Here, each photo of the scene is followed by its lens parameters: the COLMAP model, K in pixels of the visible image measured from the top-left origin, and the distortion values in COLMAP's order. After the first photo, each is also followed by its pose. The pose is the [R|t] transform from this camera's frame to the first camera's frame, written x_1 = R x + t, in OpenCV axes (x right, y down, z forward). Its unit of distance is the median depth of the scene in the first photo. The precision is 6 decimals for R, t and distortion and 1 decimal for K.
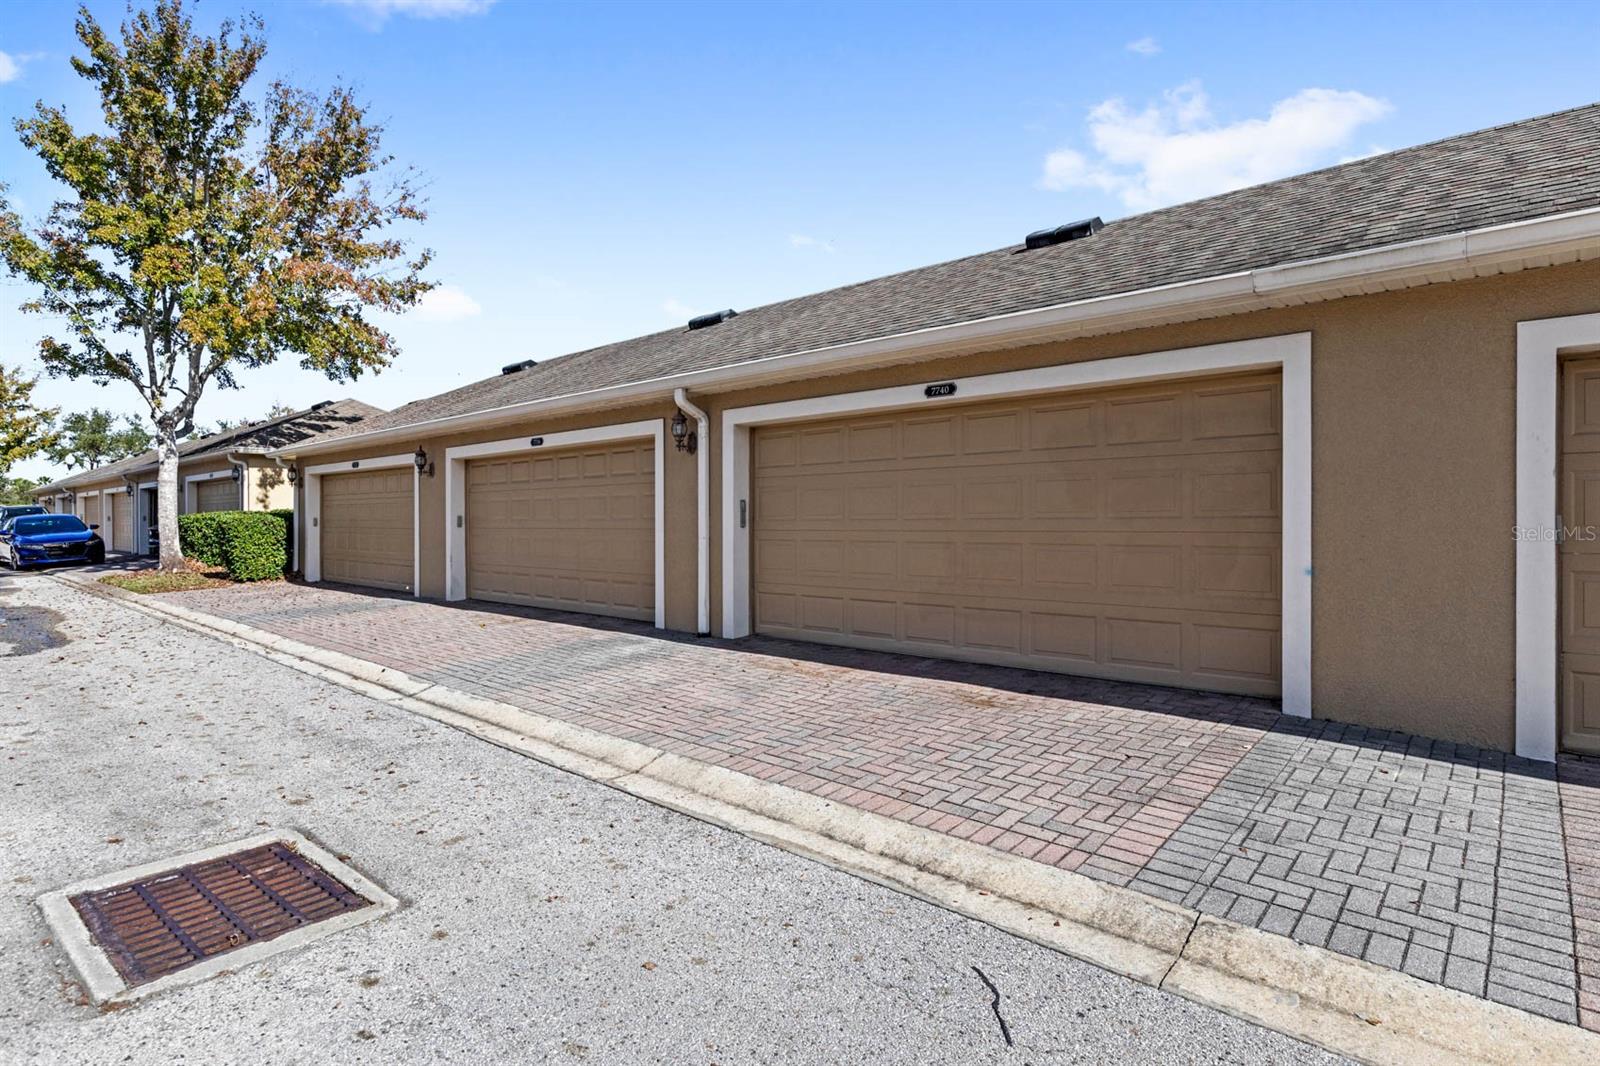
lens RADIAL K [[832.1, 0, 800.0], [0, 832.1, 533.0], [0, 0, 1]] dist [0.003381, 0.000303]
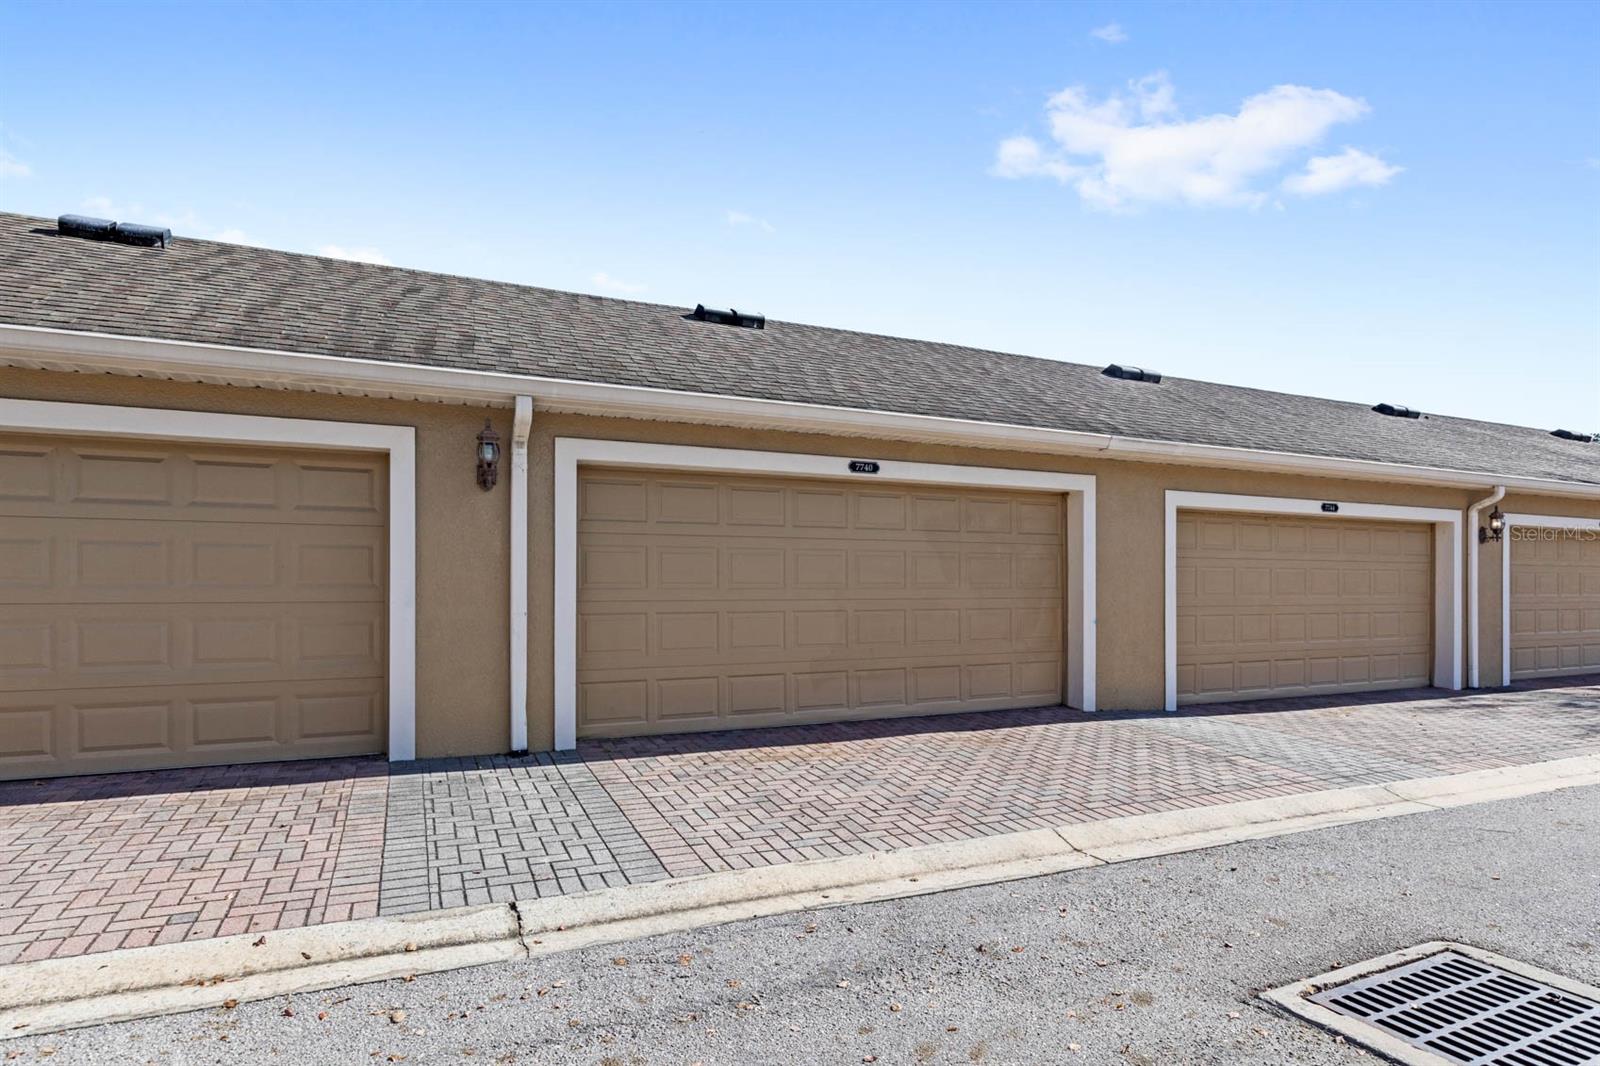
lens RADIAL K [[850.9, 0, 797.9], [0, 850.9, 587.2], [0, 0, 1]] dist [-0.016906, -0.000002]
pose [[0.411671, 0.012409, 0.911248, -0.841893], [0.015133, 0.999676, -0.020450, 0.003442], [-0.911207, 0.022209, 0.411350, 0.620035]]
